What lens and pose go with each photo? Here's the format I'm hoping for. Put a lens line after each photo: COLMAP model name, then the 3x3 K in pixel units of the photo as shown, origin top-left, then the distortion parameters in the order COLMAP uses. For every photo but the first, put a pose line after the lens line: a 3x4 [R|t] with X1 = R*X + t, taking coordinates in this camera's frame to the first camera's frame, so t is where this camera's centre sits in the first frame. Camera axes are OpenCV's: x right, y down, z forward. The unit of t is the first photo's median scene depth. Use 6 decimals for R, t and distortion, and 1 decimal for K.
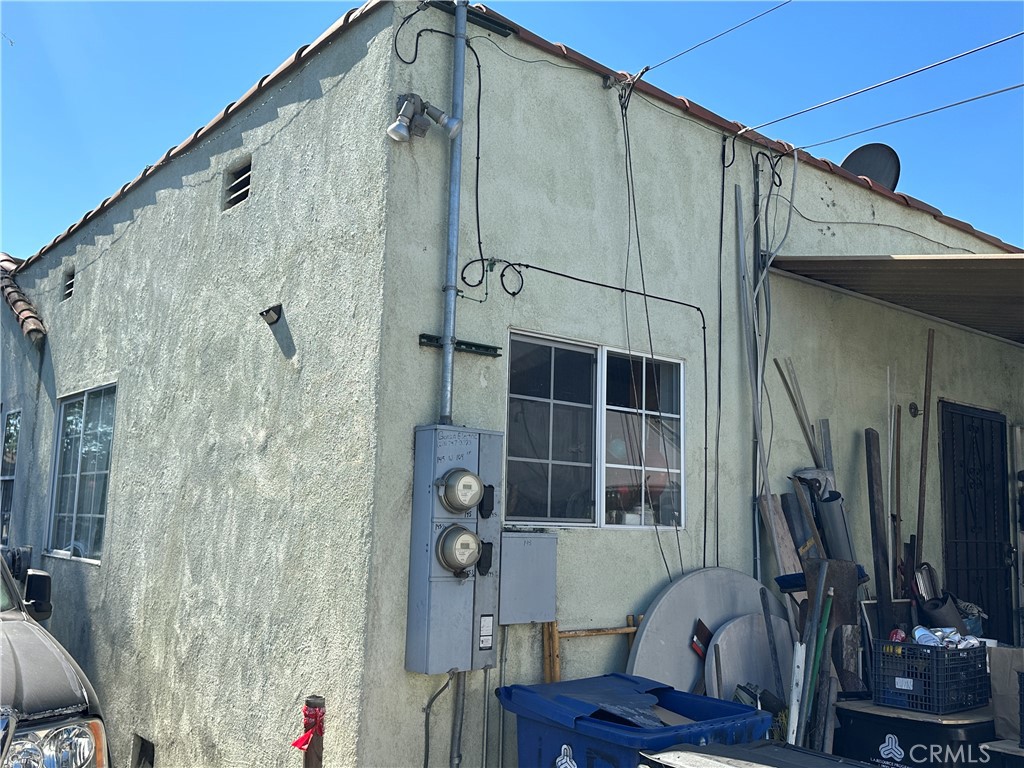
lens RADIAL K [[958.5, 0, 512.7], [0, 958.5, 384.6], [0, 0, 1]] dist [0.123848, 0.000000]
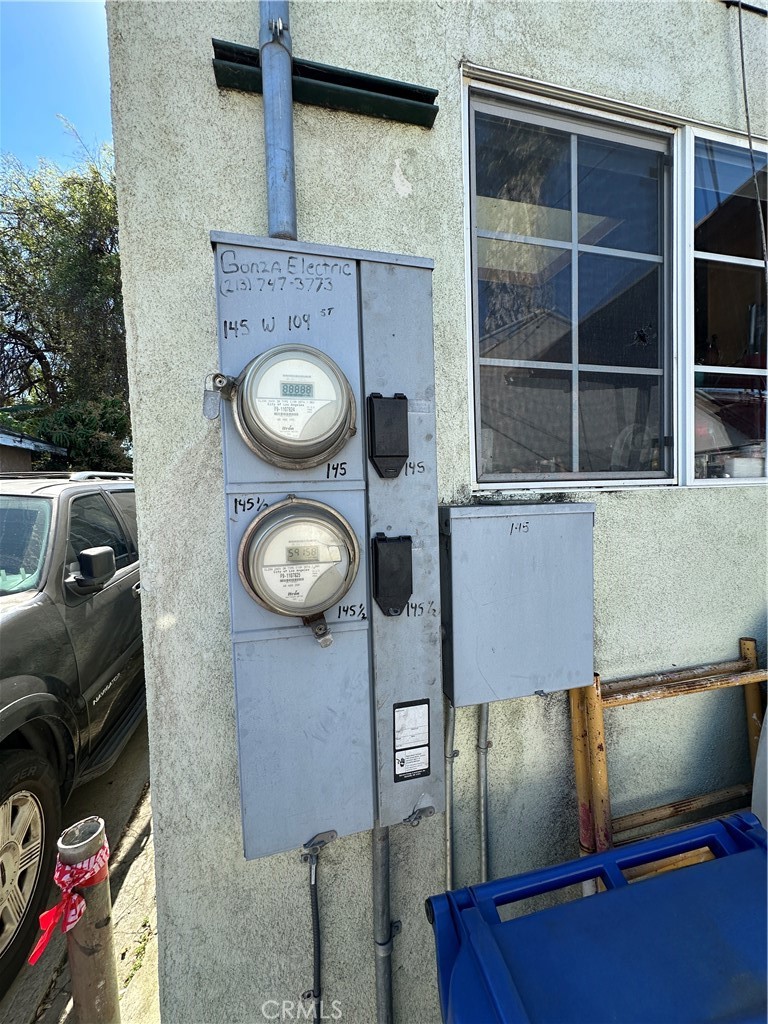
lens RADIAL K [[407.5, 0, 385.0], [0, 407.5, 510.9], [0, 0, 1]] dist [-0.001669, 0.000022]
pose [[0.905844, -0.034745, -0.422183, 0.038665], [0.111267, 0.981152, 0.157990, 0.118147], [0.408736, -0.190089, 0.892637, 0.794191]]
